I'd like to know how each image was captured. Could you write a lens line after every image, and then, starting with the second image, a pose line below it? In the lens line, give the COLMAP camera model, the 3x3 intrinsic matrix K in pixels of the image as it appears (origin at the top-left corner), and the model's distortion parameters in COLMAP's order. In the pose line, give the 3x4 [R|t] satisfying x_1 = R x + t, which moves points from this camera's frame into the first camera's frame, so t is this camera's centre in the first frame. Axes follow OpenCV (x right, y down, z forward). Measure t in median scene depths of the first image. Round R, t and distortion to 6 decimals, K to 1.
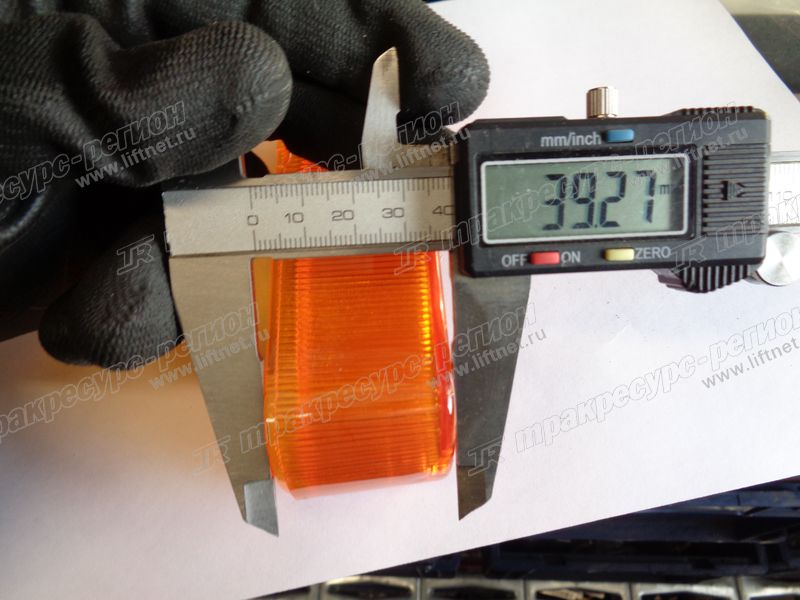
lens RADIAL K [[599.9, 0, 399.5], [0, 599.9, 300.0], [0, 0, 1]] dist [0.008438, -0.004542]
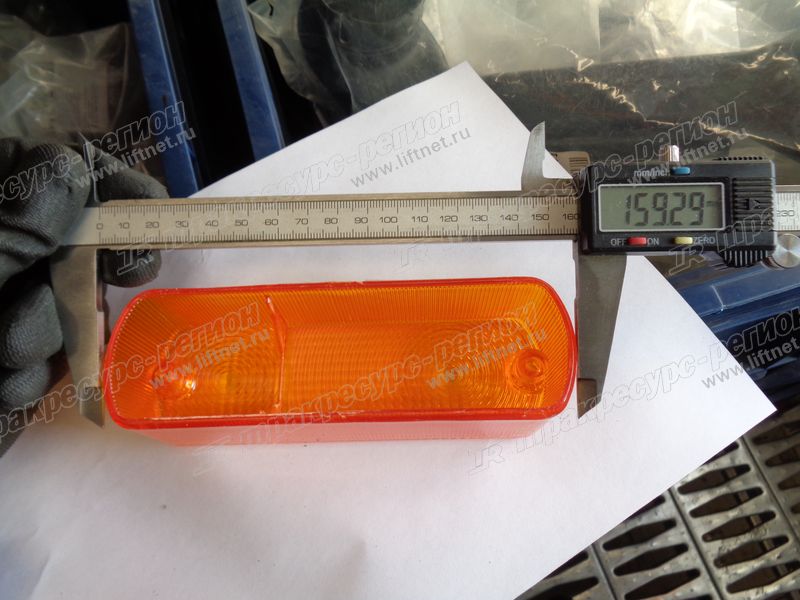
lens RADIAL K [[599.9, 0, 397.8], [0, 599.9, 300.9], [0, 0, 1]] dist [0.008438, -0.004542]
pose [[0.996940, 0.032272, -0.071195, -0.293192], [-0.043601, 0.985527, -0.163813, 0.392282], [0.064879, 0.166416, 0.983919, -0.648401]]
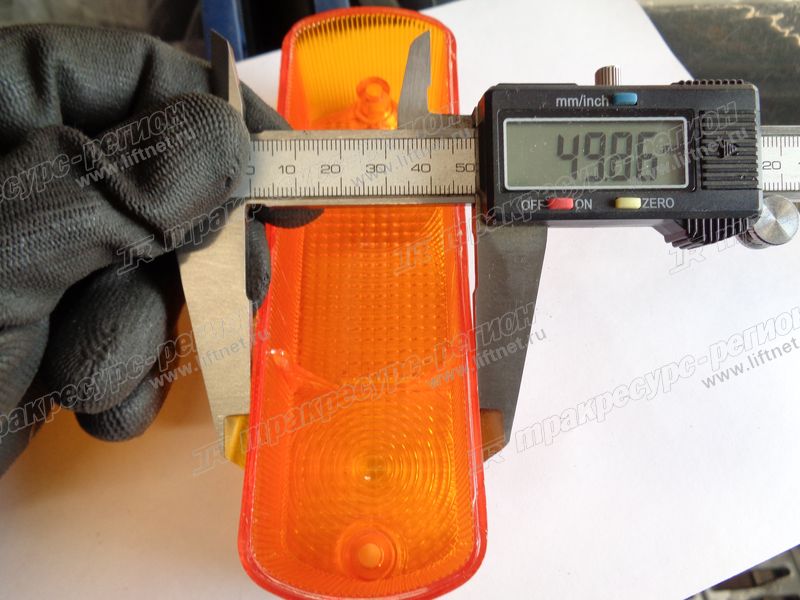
lens RADIAL K [[599.9, 0, 401.3], [0, 599.9, 302.5], [0, 0, 1]] dist [0.008438, -0.004542]
pose [[0.999537, 0.027315, -0.013402, -0.030358], [-0.029013, 0.988357, -0.149361, 0.281665], [0.009166, 0.149681, 0.988692, -0.068831]]
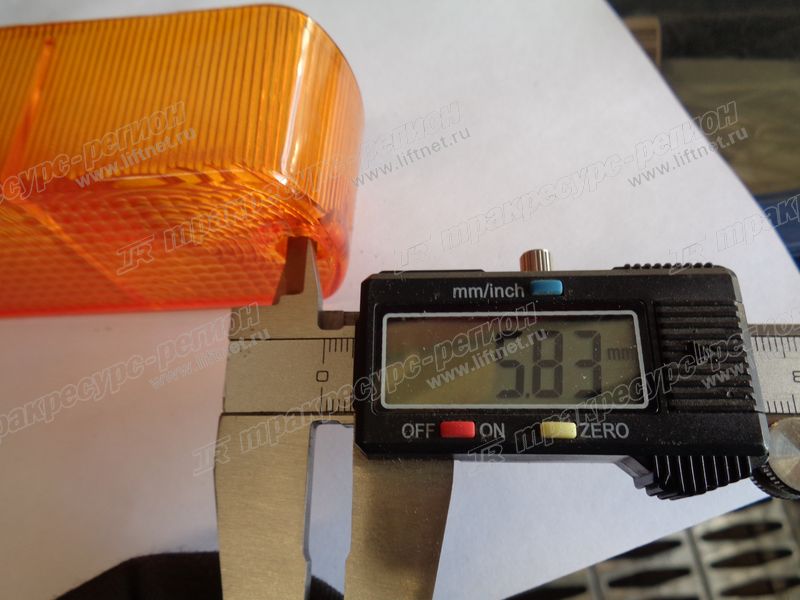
lens RADIAL K [[599.9, 0, 399.5], [0, 599.9, 302.4], [0, 0, 1]] dist [0.008438, -0.004542]
pose [[0.991019, 0.011787, -0.133202, 0.267044], [-0.071646, 0.887875, -0.454472, 0.139380], [0.112910, 0.459934, 0.880745, 0.236378]]
